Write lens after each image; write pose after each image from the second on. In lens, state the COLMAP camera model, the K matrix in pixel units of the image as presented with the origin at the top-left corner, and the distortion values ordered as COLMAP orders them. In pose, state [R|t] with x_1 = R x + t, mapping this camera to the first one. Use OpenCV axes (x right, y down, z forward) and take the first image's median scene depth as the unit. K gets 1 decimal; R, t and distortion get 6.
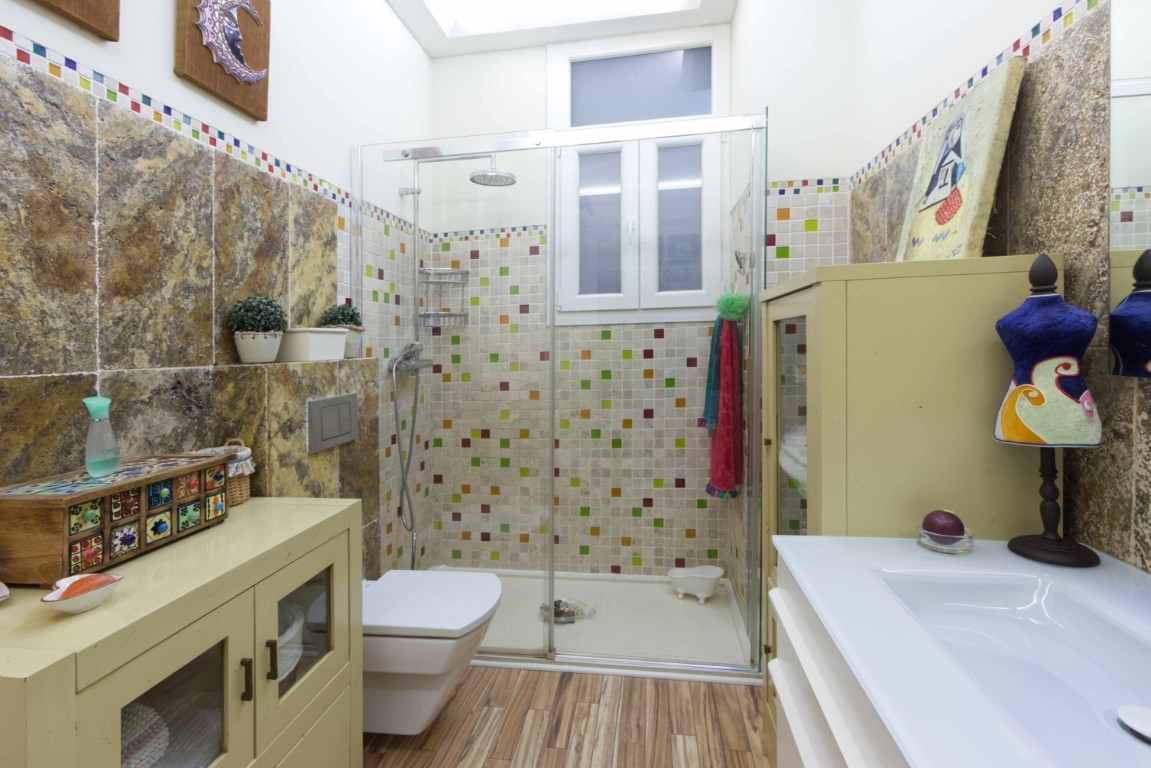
lens RADIAL K [[521.4, 0, 575.2], [0, 521.4, 386.4], [0, 0, 1]] dist [-0.018360, 0.010984]
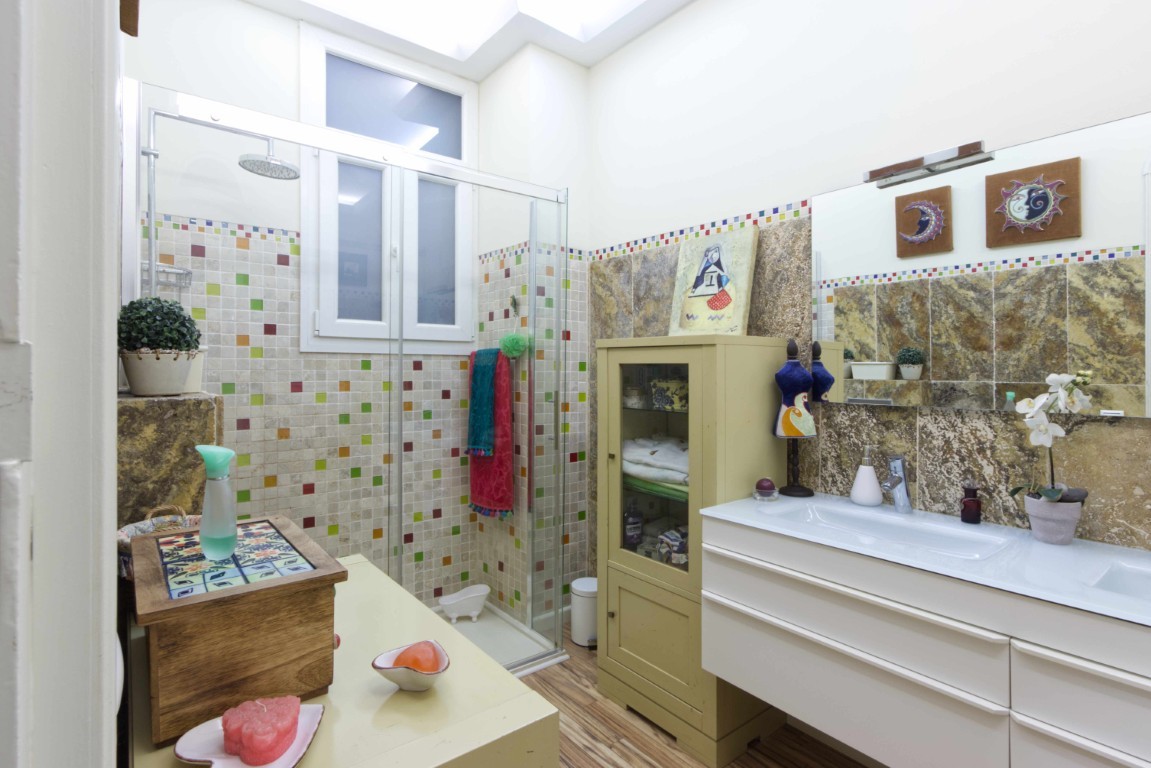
lens RADIAL K [[564.5, 0, 573.8], [0, 564.5, 419.9], [0, 0, 1]] dist [-0.005244, 0.000154]
pose [[0.691504, -0.031633, 0.721680, -0.417245], [0.031577, 0.999409, 0.013550, -0.003004], [-0.721682, 0.013418, 0.692094, 0.045910]]
